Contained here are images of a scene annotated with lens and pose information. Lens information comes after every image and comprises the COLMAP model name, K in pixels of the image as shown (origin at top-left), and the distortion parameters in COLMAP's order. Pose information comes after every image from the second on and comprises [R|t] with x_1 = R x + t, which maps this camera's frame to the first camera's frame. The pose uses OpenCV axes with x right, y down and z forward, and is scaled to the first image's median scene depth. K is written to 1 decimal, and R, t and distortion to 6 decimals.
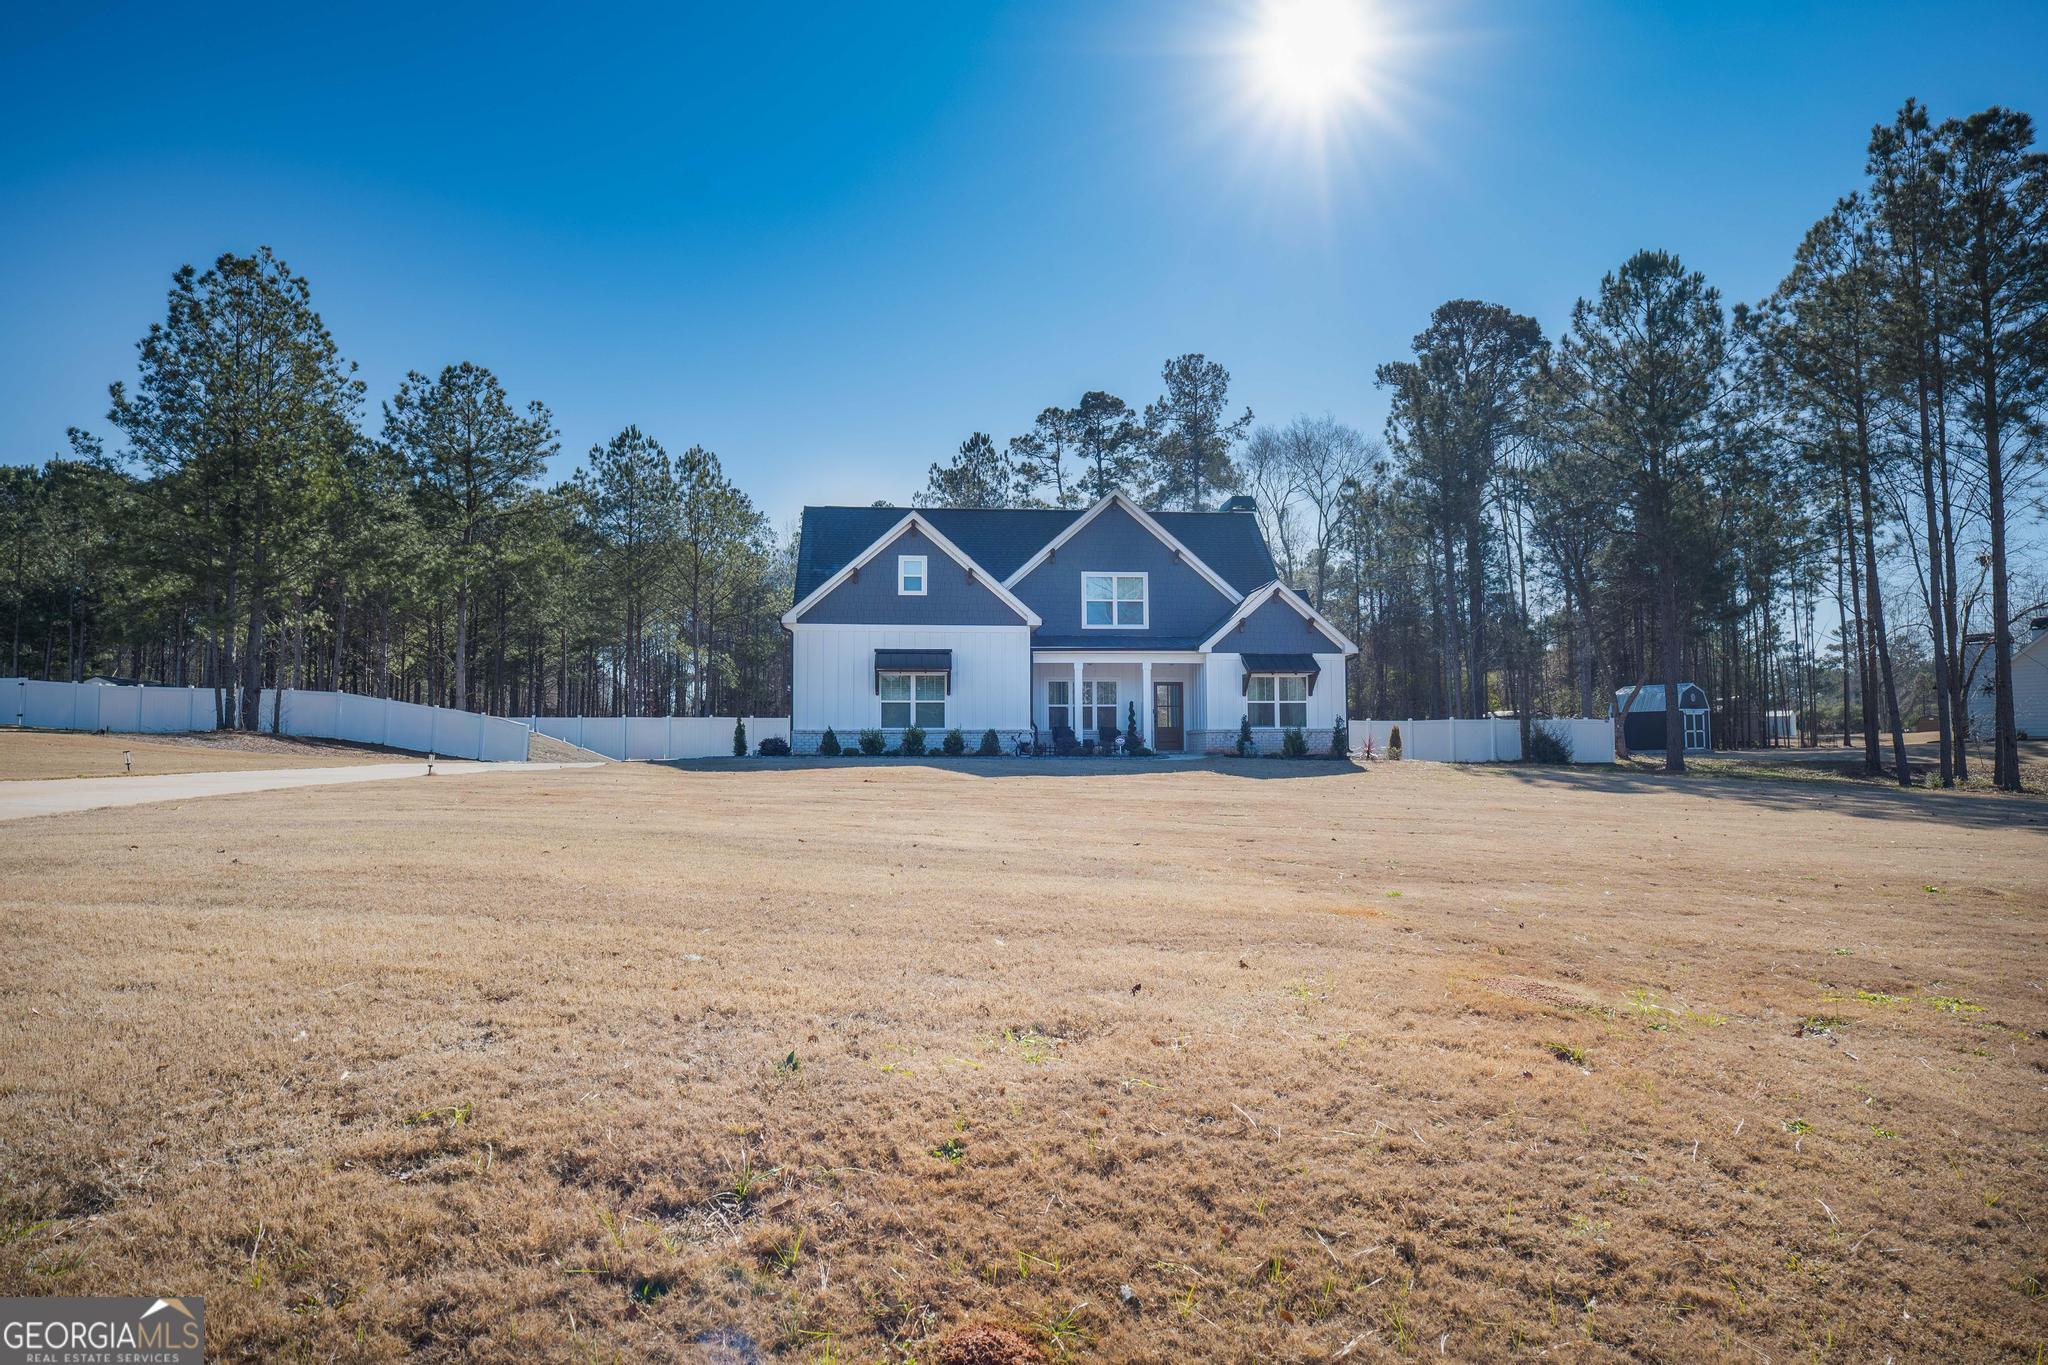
lens RADIAL K [[1241.2, 0, 1024.0], [0, 1241.2, 682.5], [0, 0, 1]] dist [-0.032787, 0.022839]
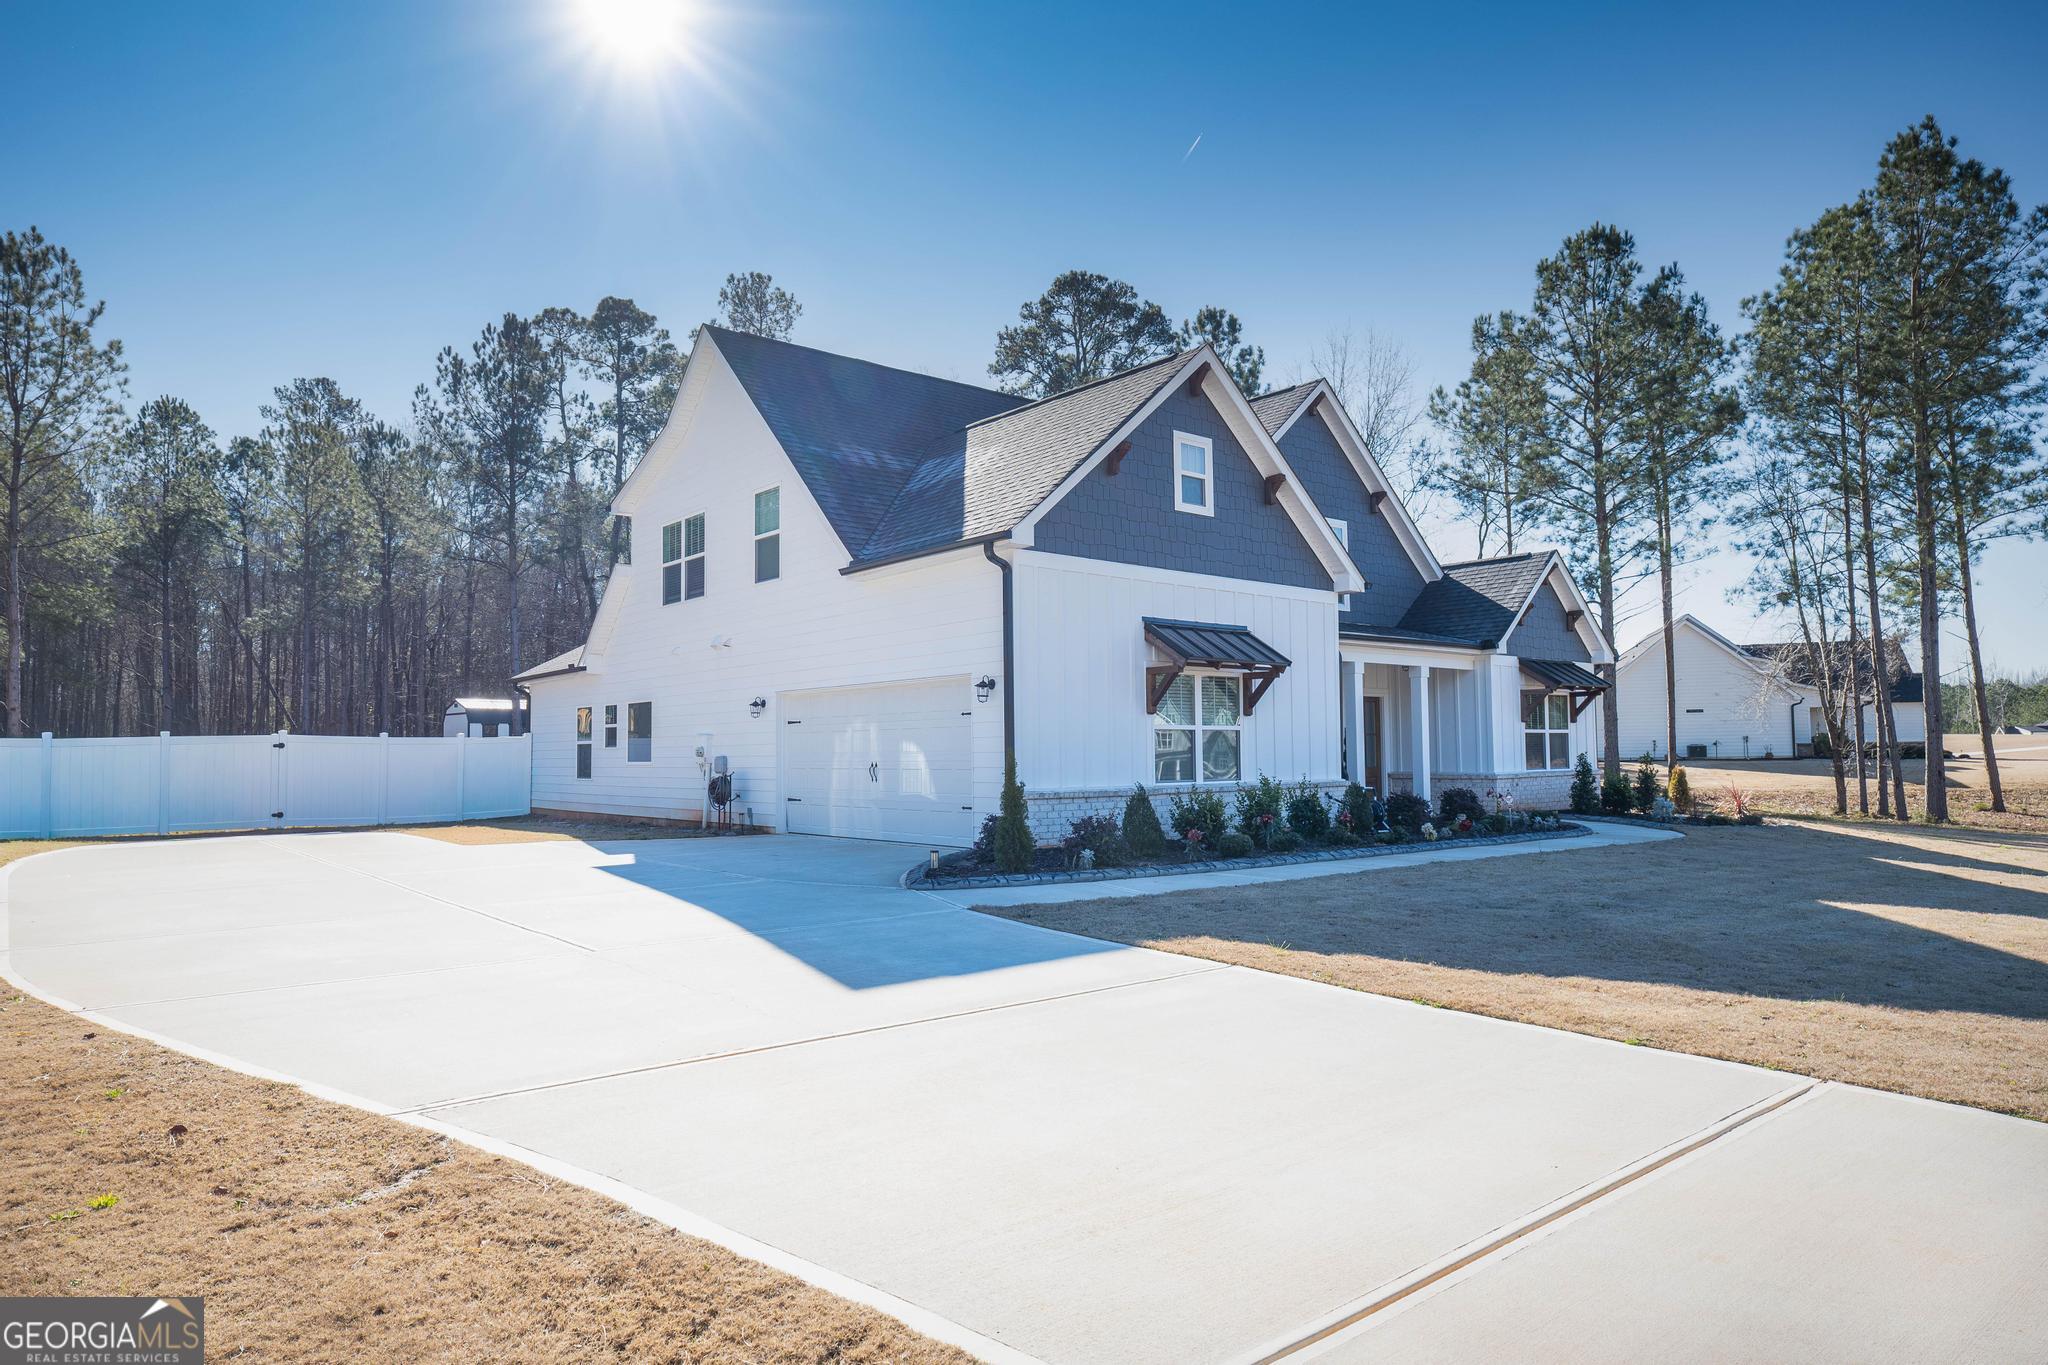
lens RADIAL K [[1241.2, 0, 1024.0], [0, 1241.2, 682.5], [0, 0, 1]] dist [-0.032787, 0.022839]
pose [[0.836829, 0.033588, 0.546434, -0.409160], [-0.035102, 0.999354, -0.007672, 0.003175], [-0.546339, -0.012761, 0.837467, 0.611492]]
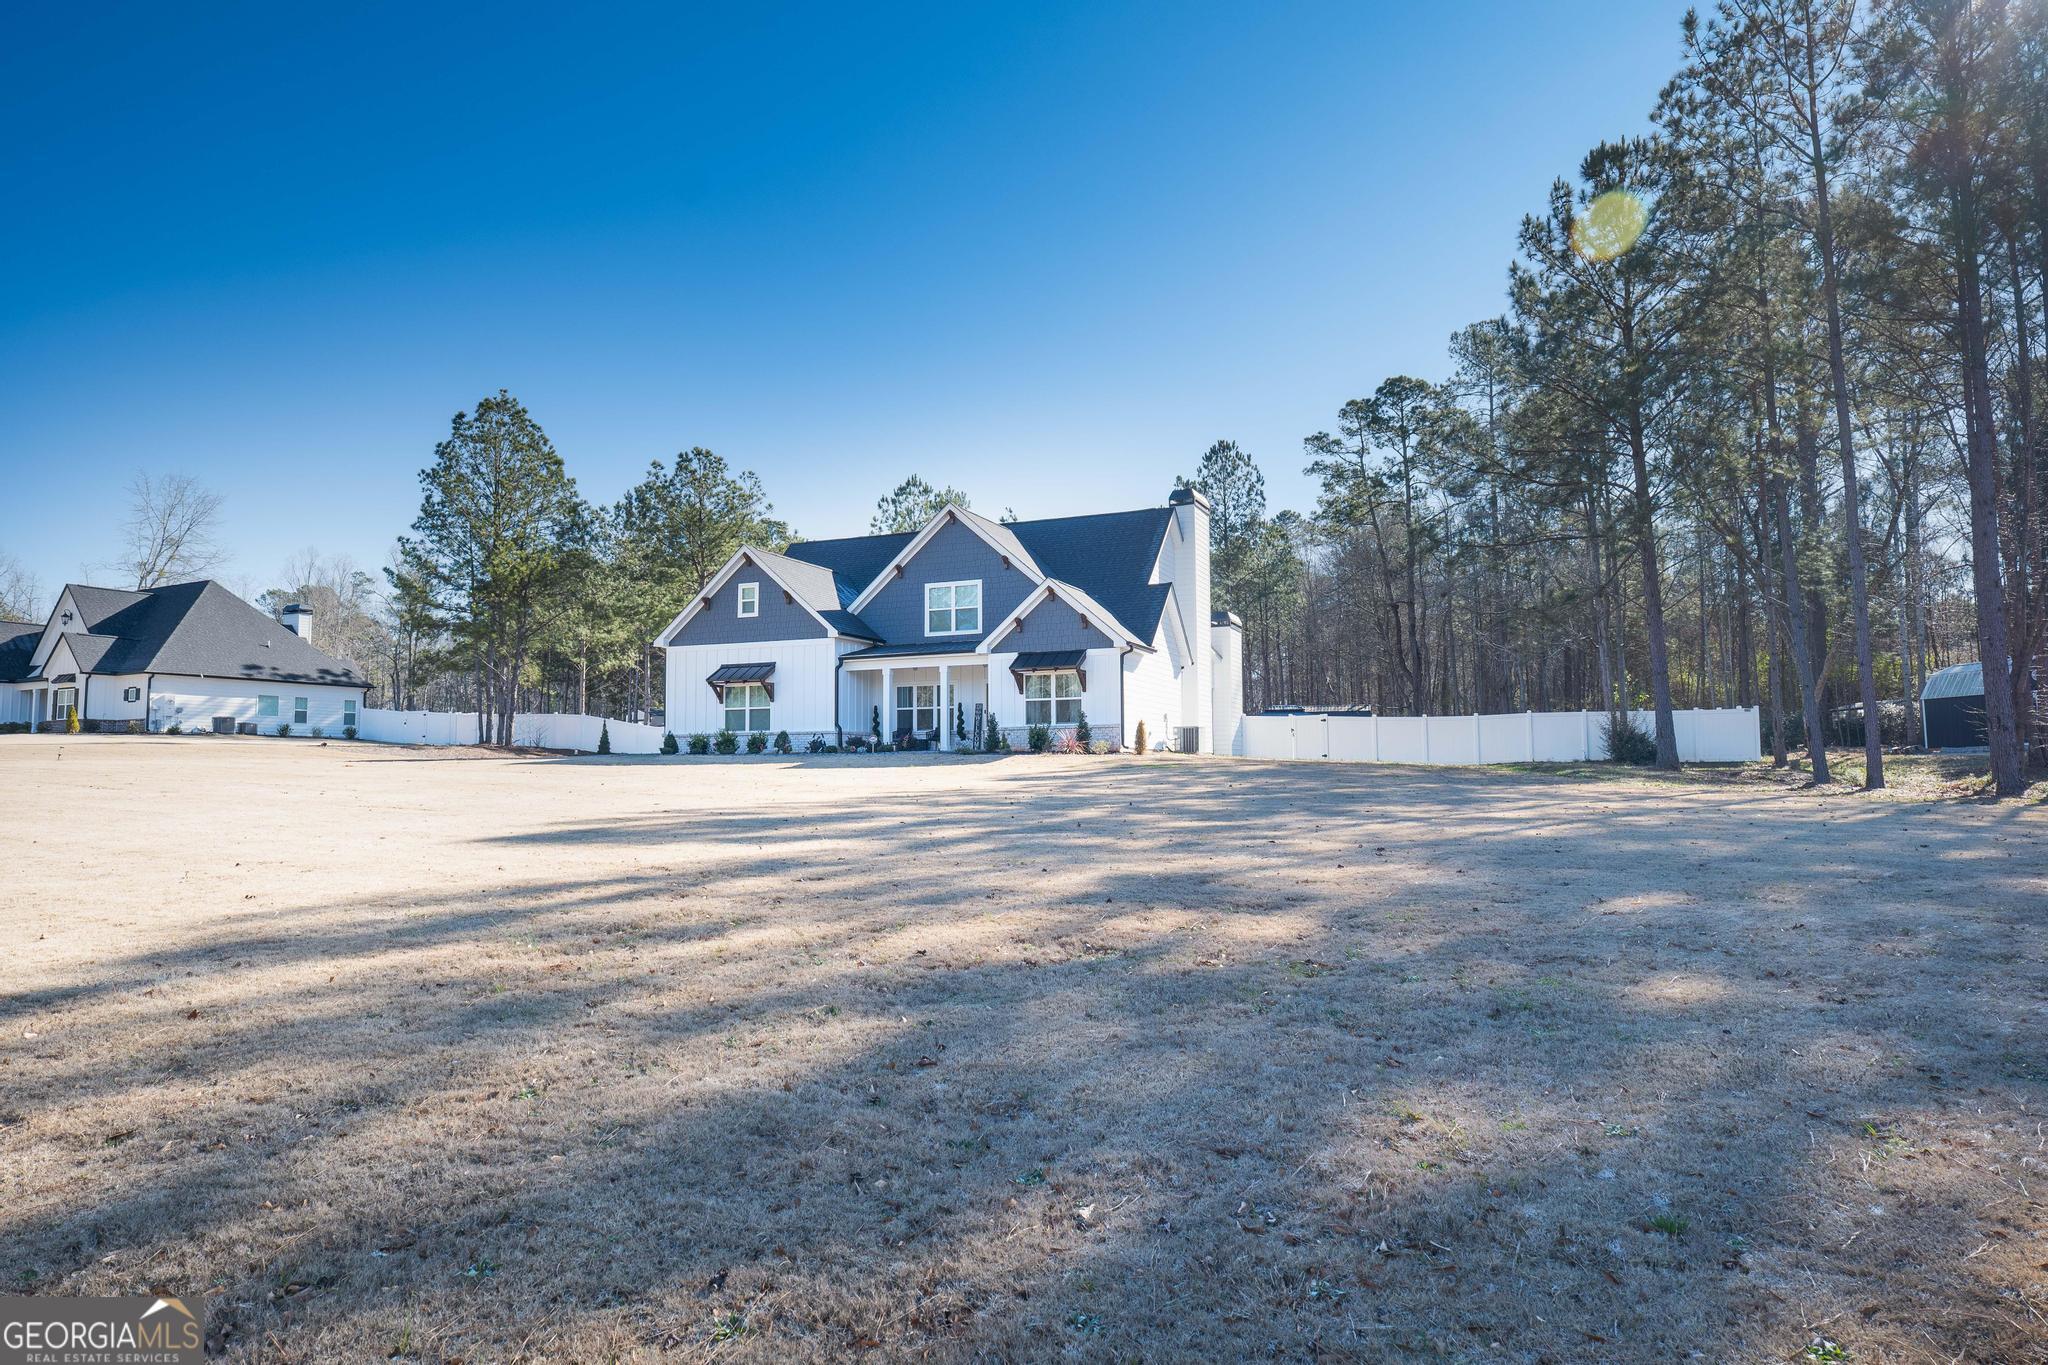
lens RADIAL K [[1241.2, 0, 1024.0], [0, 1241.2, 682.5], [0, 0, 1]] dist [-0.032787, 0.022839]
pose [[0.873936, -0.038407, -0.484521, 0.686337], [0.031749, 0.999255, -0.021942, 0.024199], [0.485003, 0.003793, 0.874504, 0.107973]]
